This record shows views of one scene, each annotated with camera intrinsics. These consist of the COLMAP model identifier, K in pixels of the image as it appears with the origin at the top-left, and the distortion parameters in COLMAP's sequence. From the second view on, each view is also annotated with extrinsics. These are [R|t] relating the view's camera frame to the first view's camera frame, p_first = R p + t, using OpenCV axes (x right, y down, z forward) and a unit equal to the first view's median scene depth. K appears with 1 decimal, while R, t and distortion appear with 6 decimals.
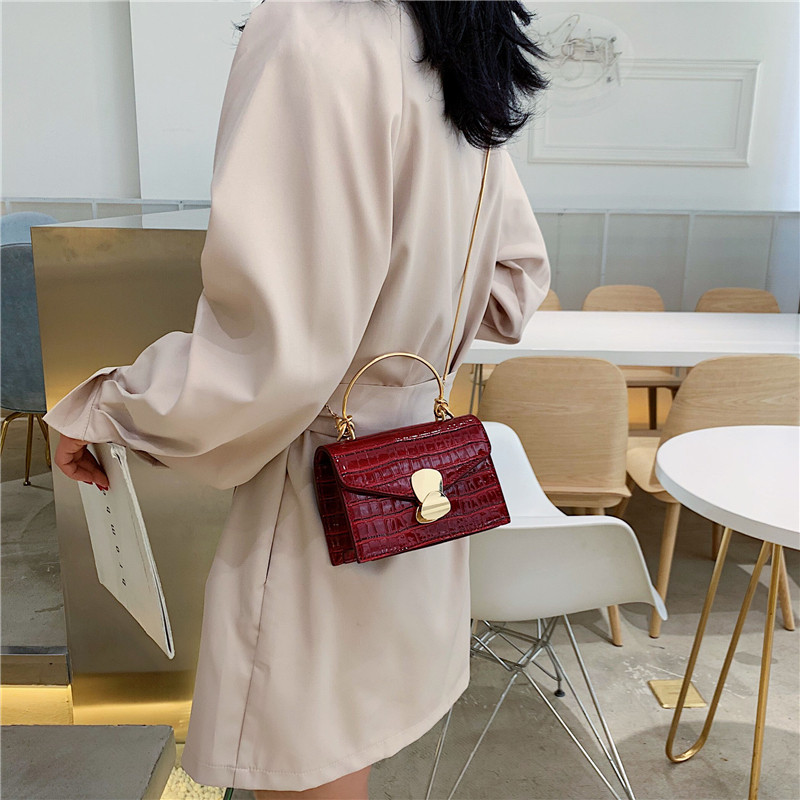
lens RADIAL K [[837.9, 0, 397.1], [0, 837.9, 380.0], [0, 0, 1]] dist [-0.000115, -0.006734]
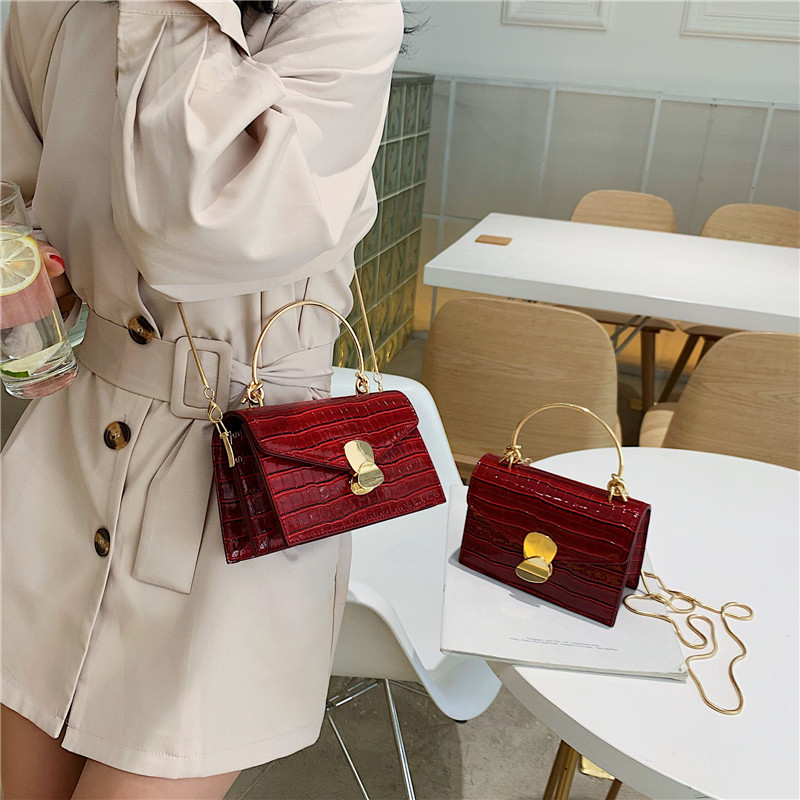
lens RADIAL K [[820.9, 0, 416.7], [0, 820.9, 390.4], [0, 0, 1]] dist [-0.001089, 0.010919]
pose [[0.956464, 0.153511, -0.248215, 0.289022], [-0.112583, 0.978733, 0.171481, -0.064417], [0.269260, -0.136071, 0.953406, 0.263300]]
